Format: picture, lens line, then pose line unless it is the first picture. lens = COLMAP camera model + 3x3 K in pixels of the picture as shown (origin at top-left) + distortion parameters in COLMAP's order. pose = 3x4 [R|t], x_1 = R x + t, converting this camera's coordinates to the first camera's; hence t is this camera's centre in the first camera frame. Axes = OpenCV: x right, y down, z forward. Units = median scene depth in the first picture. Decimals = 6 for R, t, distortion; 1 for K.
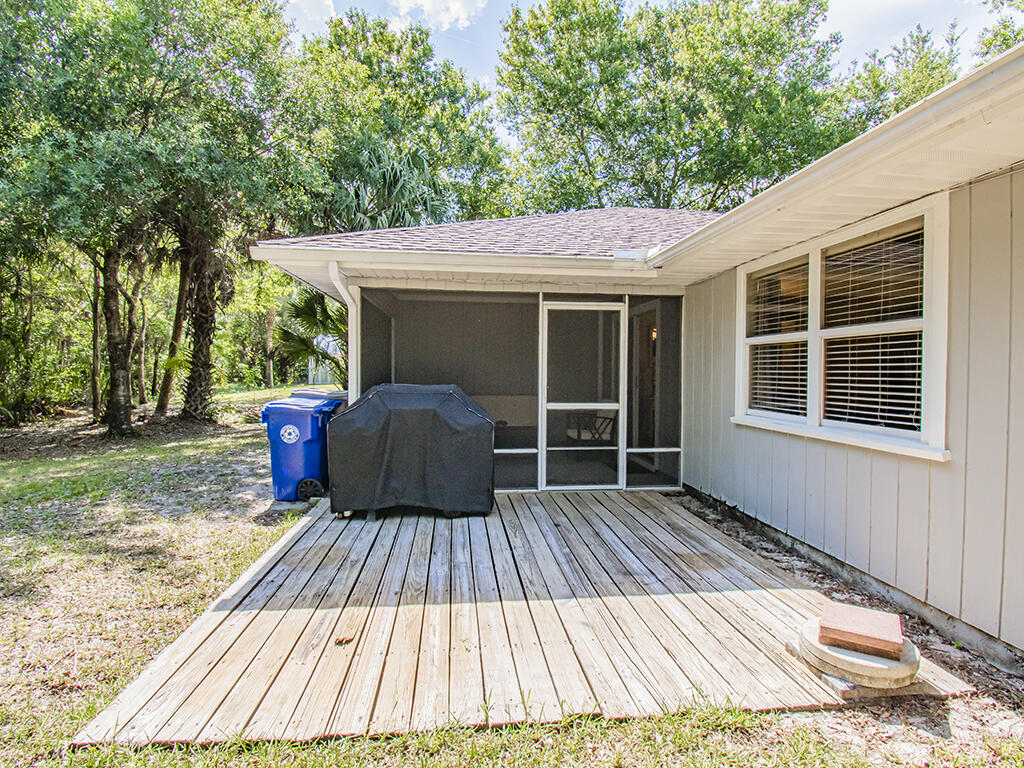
lens RADIAL K [[508.3, 0, 515.0], [0, 508.3, 385.0], [0, 0, 1]] dist [0.010137, -0.016948]
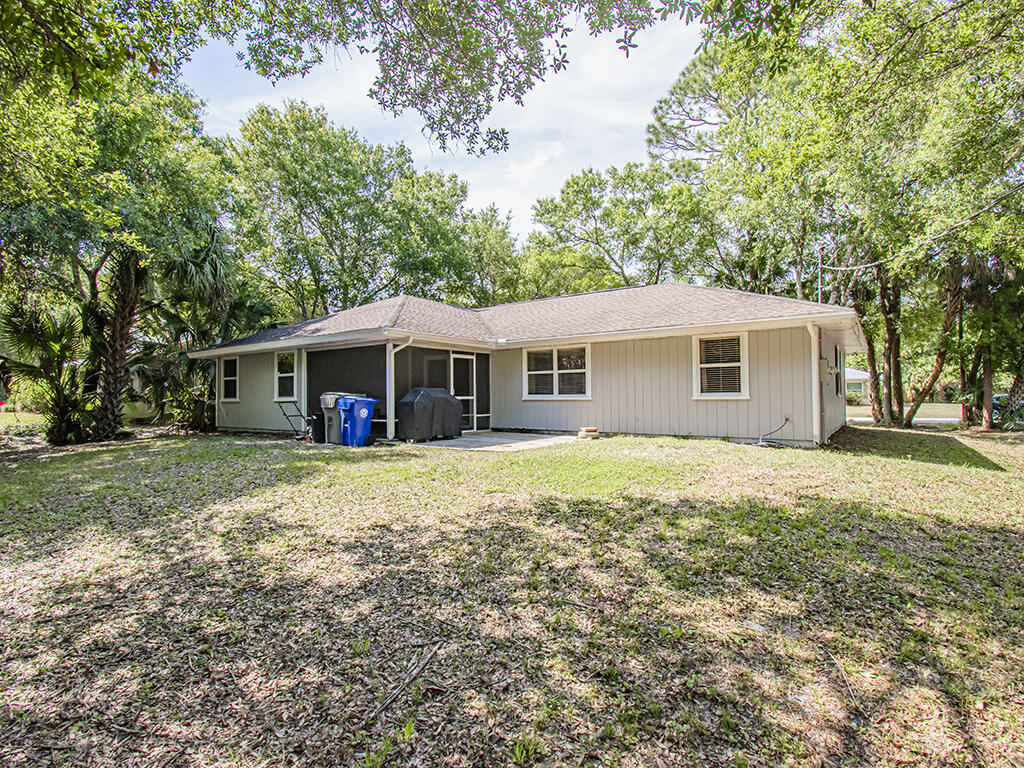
lens RADIAL K [[508.3, 0, 504.5], [0, 508.3, 385.2], [0, 0, 1]] dist [0.010137, -0.016948]
pose [[0.684610, 0.003576, 0.728900, -1.499758], [0.033188, 0.998798, -0.036072, 0.075088], [-0.728153, 0.048886, 0.683669, -0.790071]]
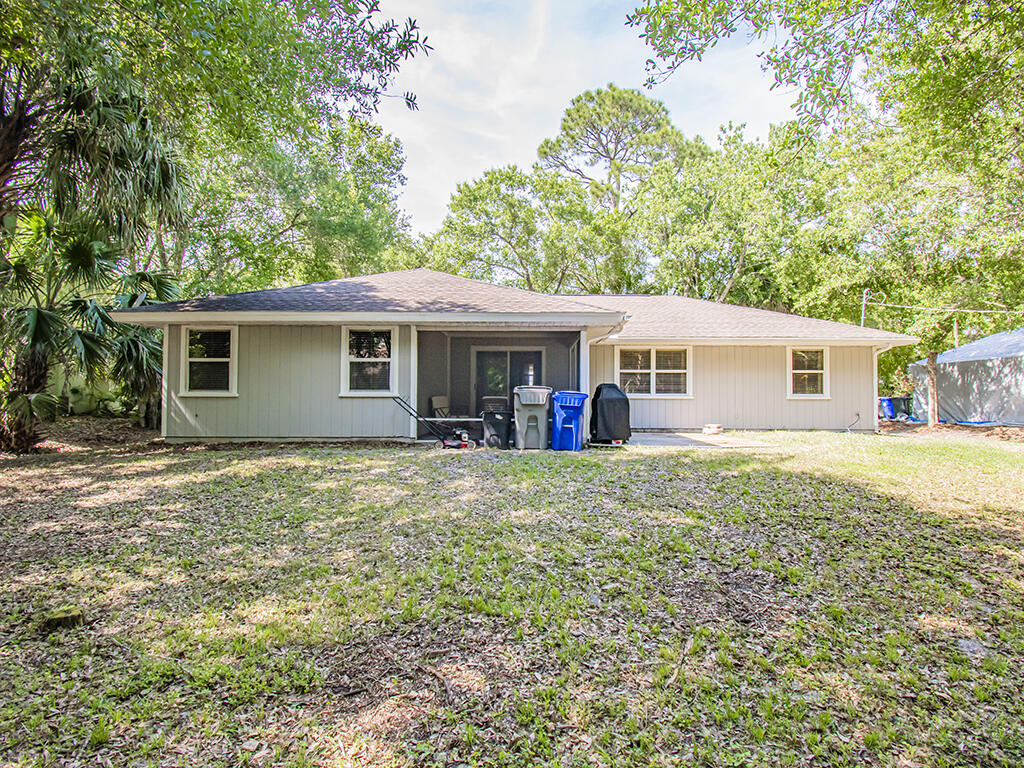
lens RADIAL K [[508.3, 0, 512.3], [0, 508.3, 386.1], [0, 0, 1]] dist [0.010137, -0.016948]
pose [[0.149370, 0.015294, 0.988663, -2.110573], [0.023544, 0.999542, -0.019019, 0.037301], [-0.988501, 0.026118, 0.148942, 0.954873]]
